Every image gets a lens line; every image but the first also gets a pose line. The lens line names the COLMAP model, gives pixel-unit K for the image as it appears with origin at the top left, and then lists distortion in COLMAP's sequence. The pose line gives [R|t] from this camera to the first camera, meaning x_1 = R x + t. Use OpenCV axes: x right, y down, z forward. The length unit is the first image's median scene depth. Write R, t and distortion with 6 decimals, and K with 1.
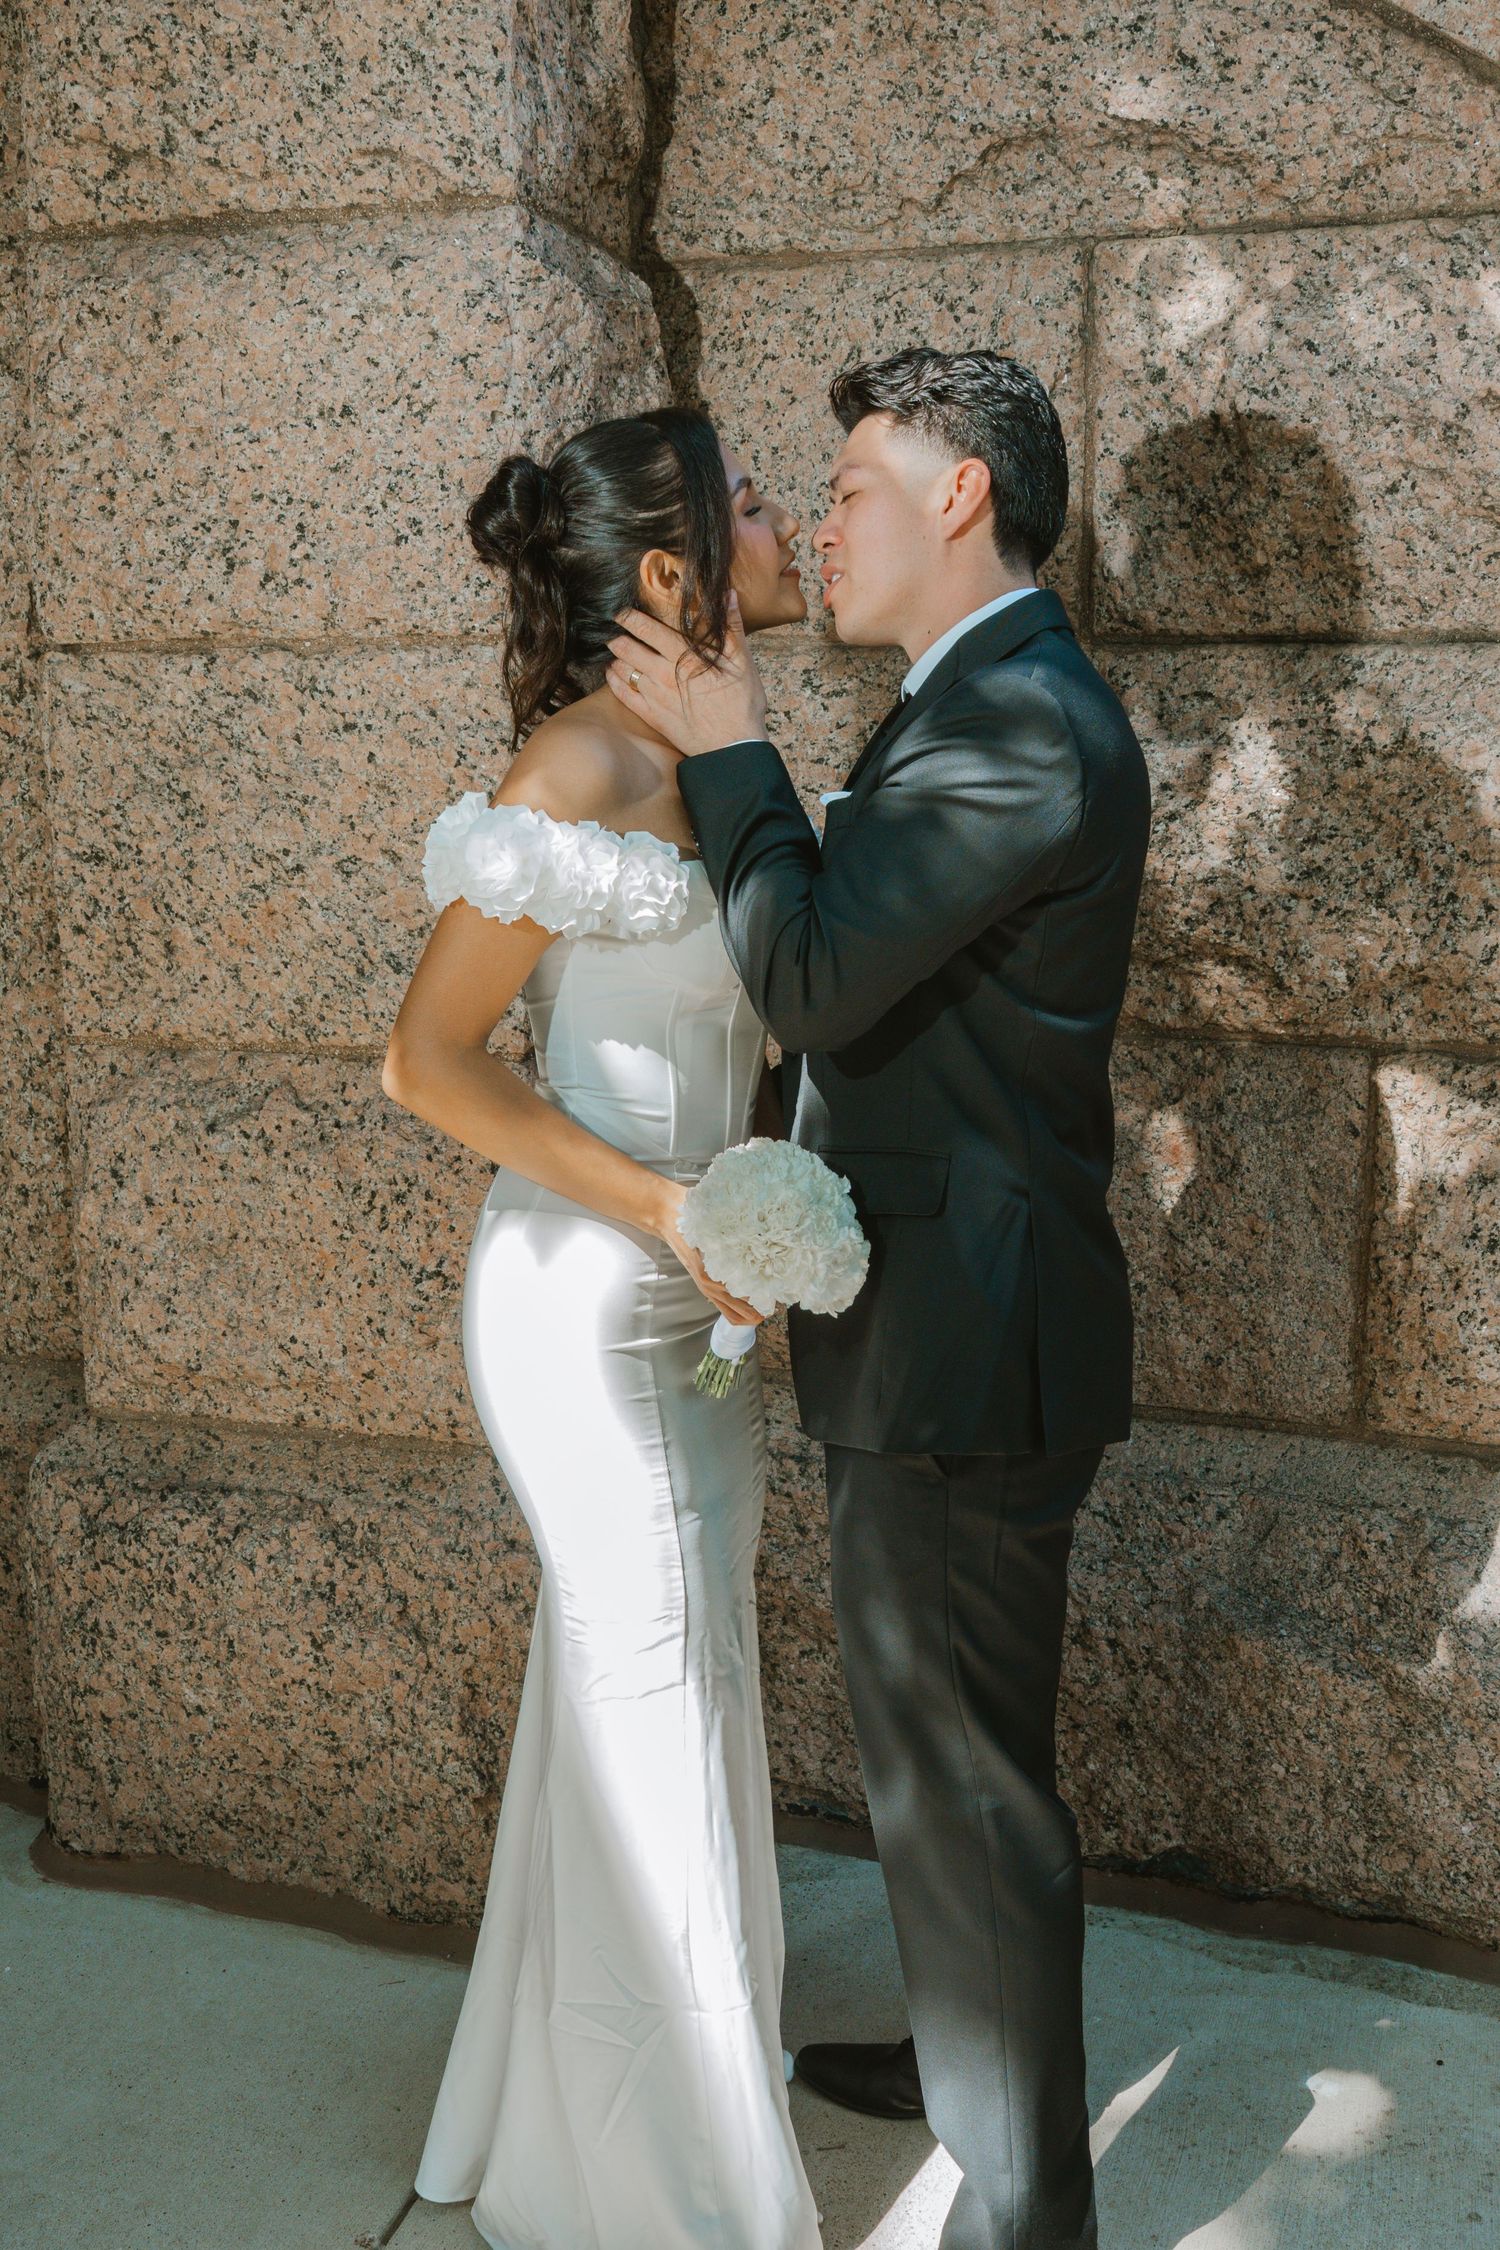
lens RADIAL K [[2324.1, 0, 750.1], [0, 2324.1, 1126.7], [0, 0, 1]] dist [-0.064111, 0.000000]
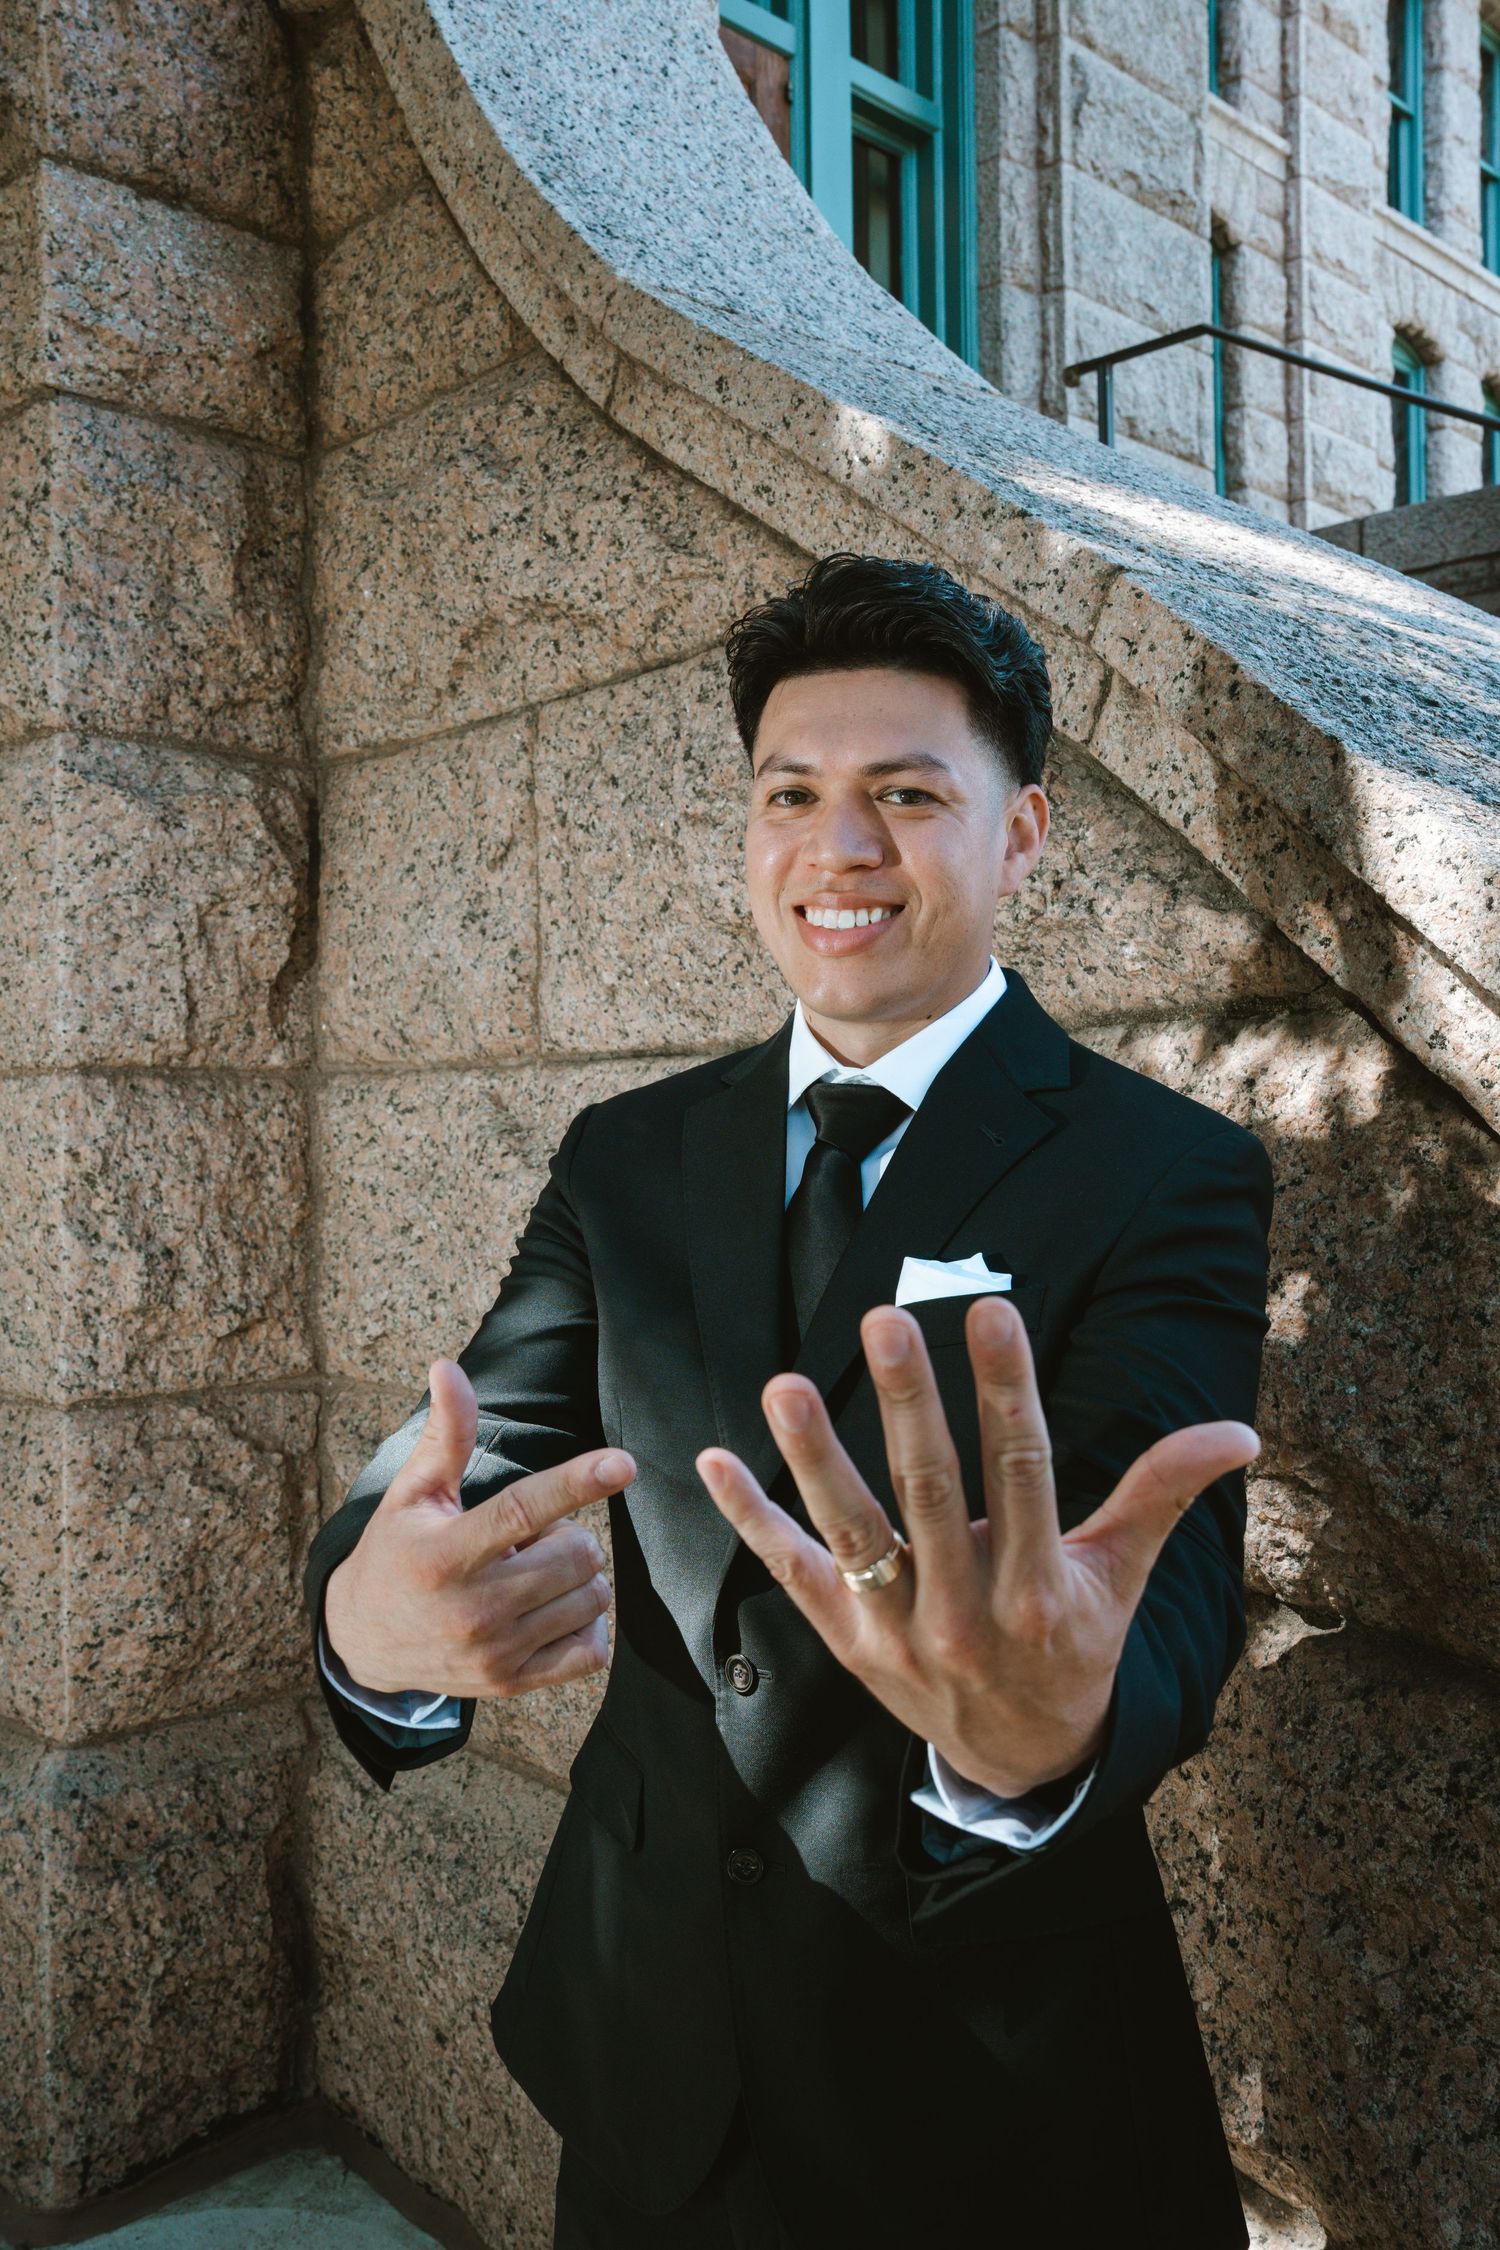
lens RADIAL K [[1952.4, 0, 750.1], [0, 1952.4, 1120.4], [0, 0, 1]] dist [-0.006703, -0.001288]
pose [[0.885244, -0.010164, -0.465015, 0.719119], [-0.072561, 0.984503, -0.159653, -0.046357], [0.459431, 0.175073, 0.870788, 0.273444]]
